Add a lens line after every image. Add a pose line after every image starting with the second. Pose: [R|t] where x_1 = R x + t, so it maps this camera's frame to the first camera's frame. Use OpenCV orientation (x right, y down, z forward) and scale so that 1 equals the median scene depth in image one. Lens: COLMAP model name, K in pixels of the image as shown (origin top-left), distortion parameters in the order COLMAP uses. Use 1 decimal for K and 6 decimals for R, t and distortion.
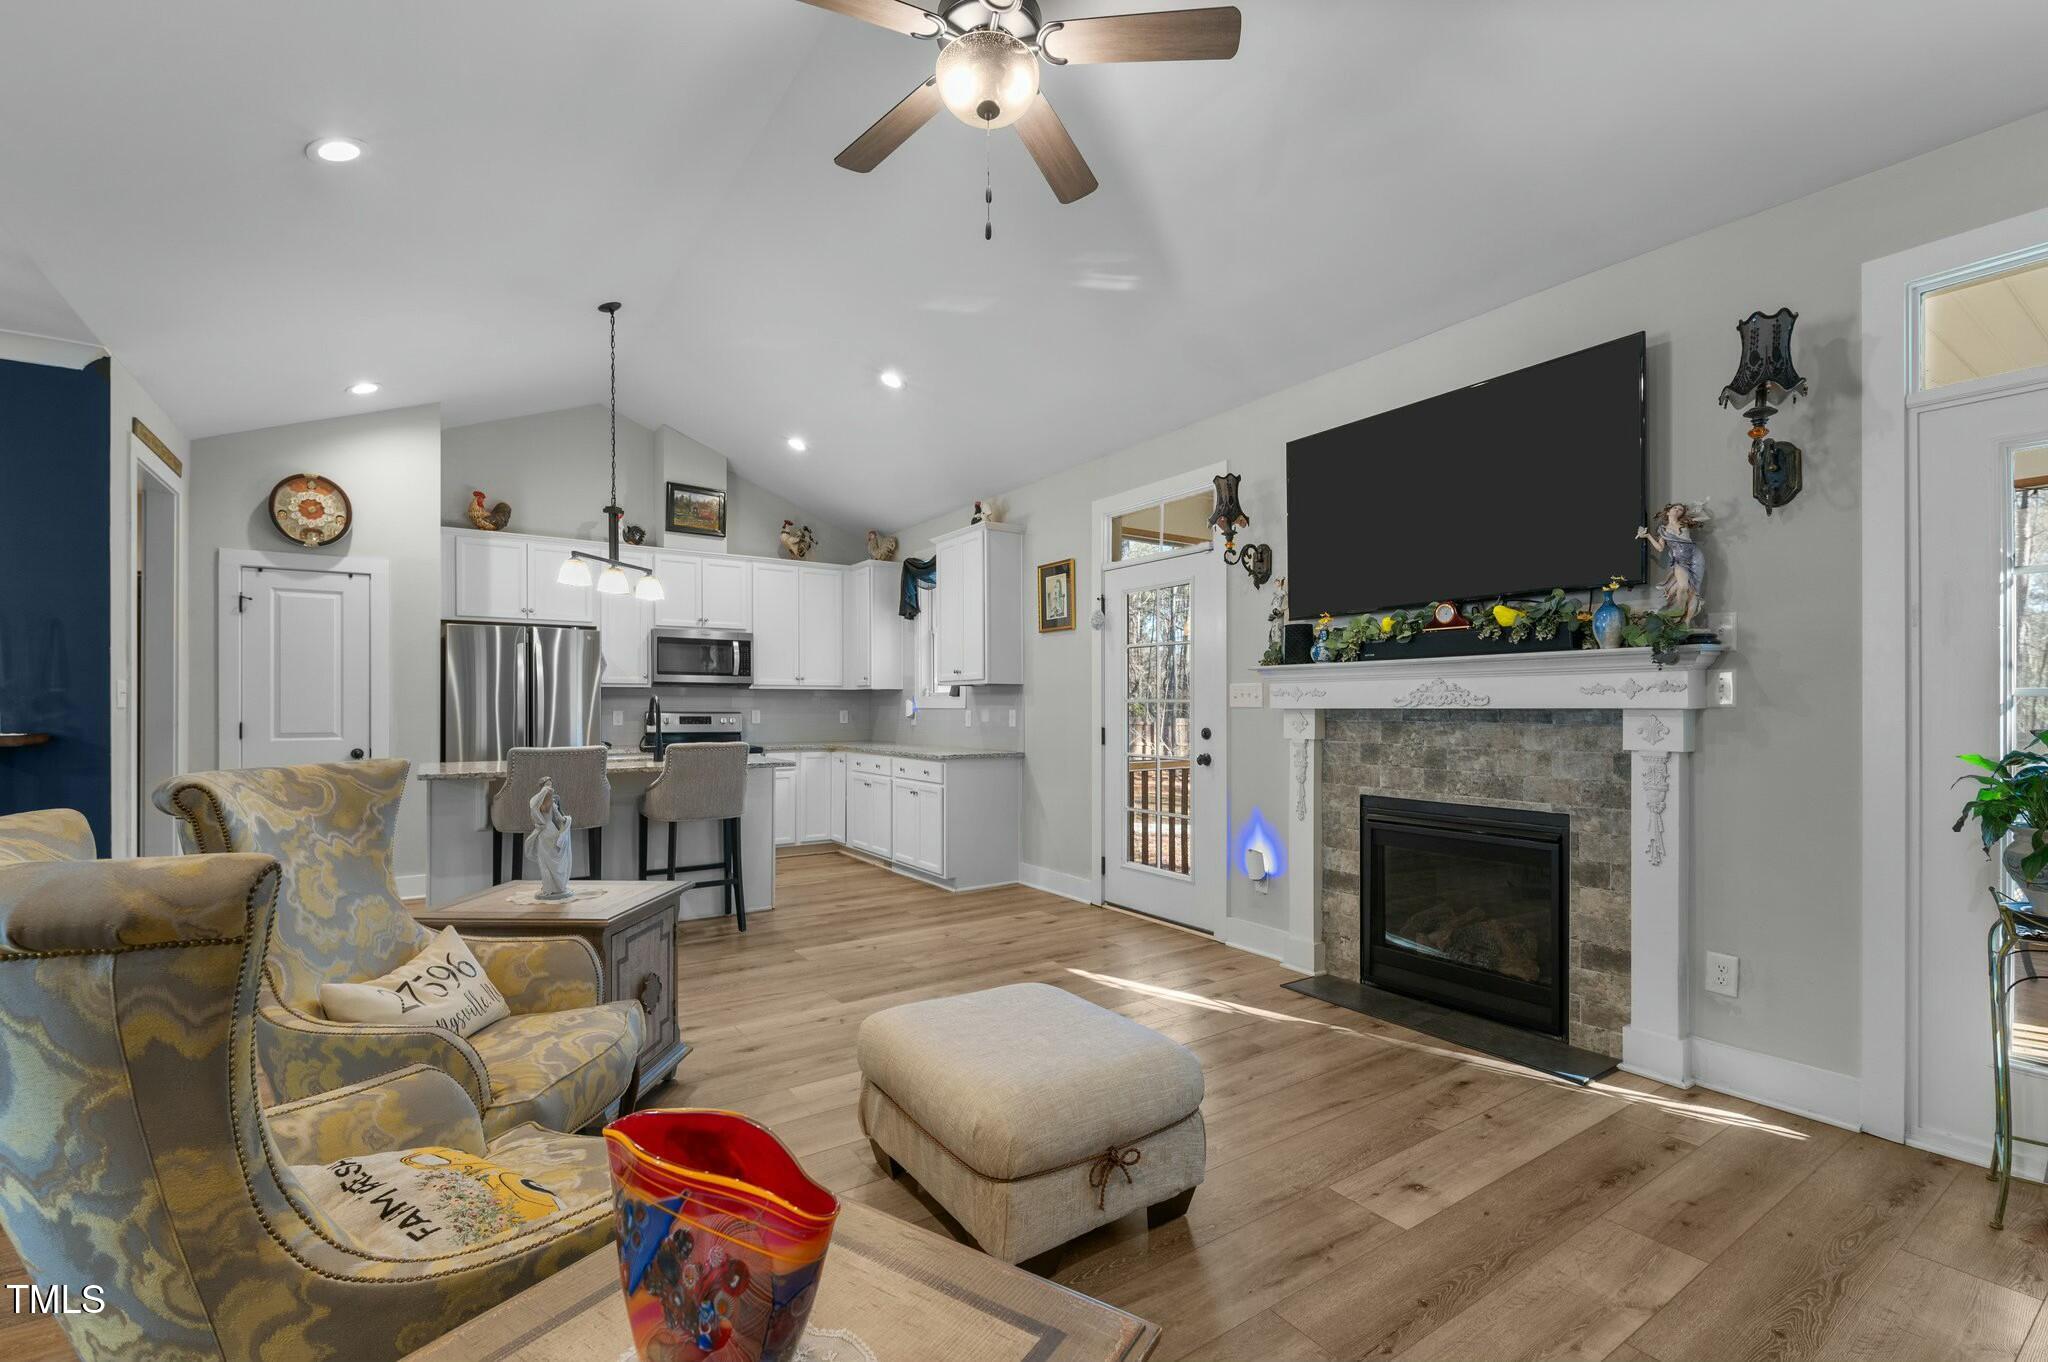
lens RADIAL K [[912.8, 0, 1015.8], [0, 912.8, 714.8], [0, 0, 1]] dist [0.015245, -0.002214]
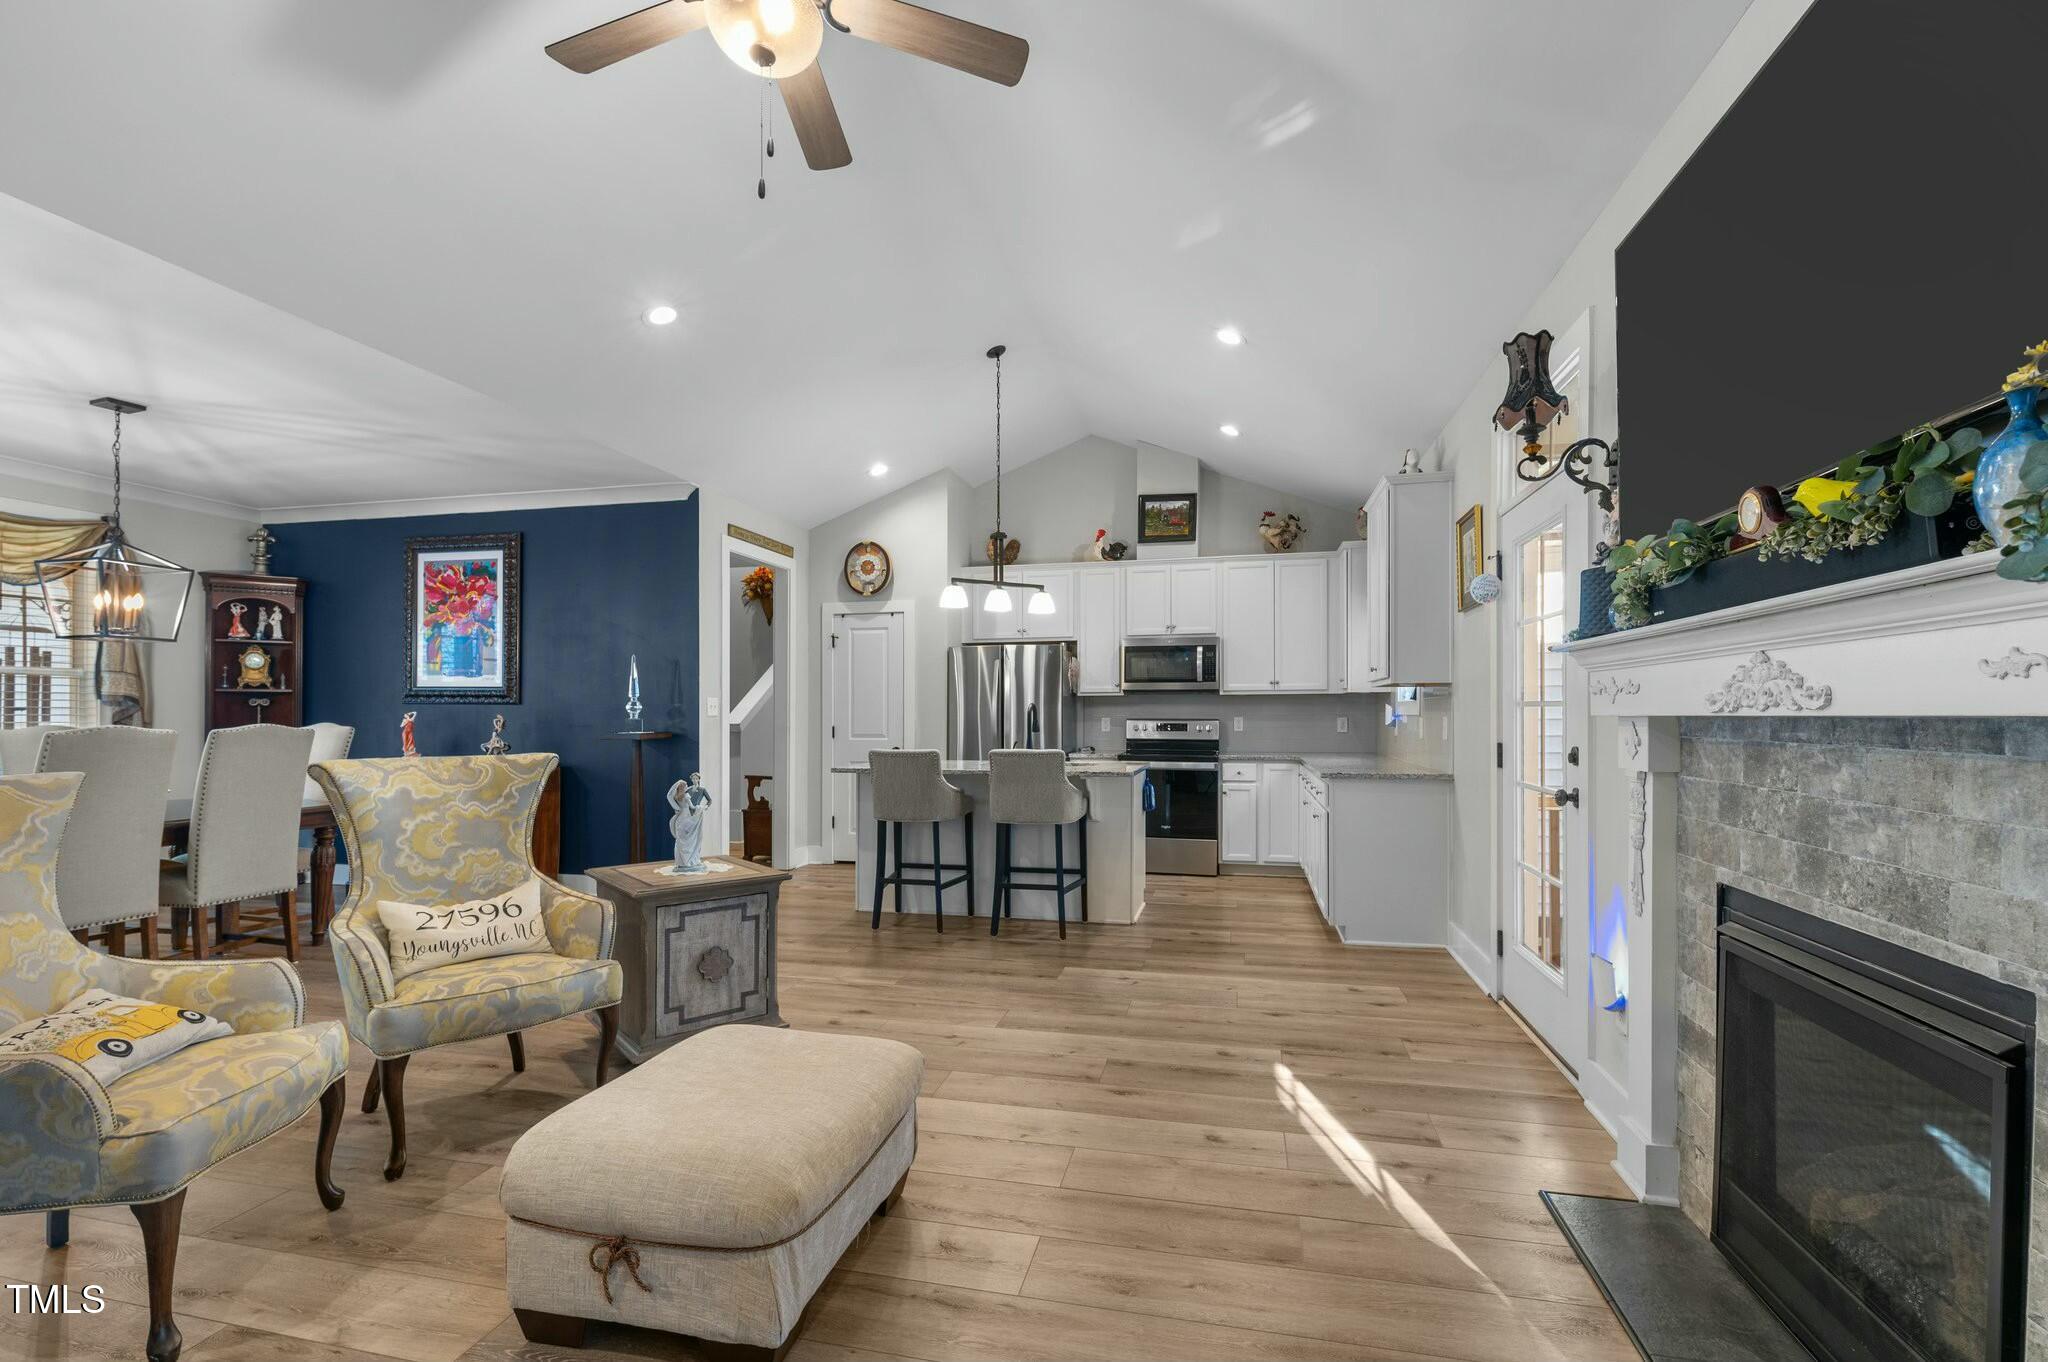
lens RADIAL K [[912.8, 0, 995.6], [0, 912.8, 718.8], [0, 0, 1]] dist [0.015245, -0.002214]
pose [[0.671295, 0.001901, -0.741188, 0.411547], [-0.004374, 0.999989, -0.001397, -0.002209], [0.741177, 0.004180, 0.671296, 0.292202]]
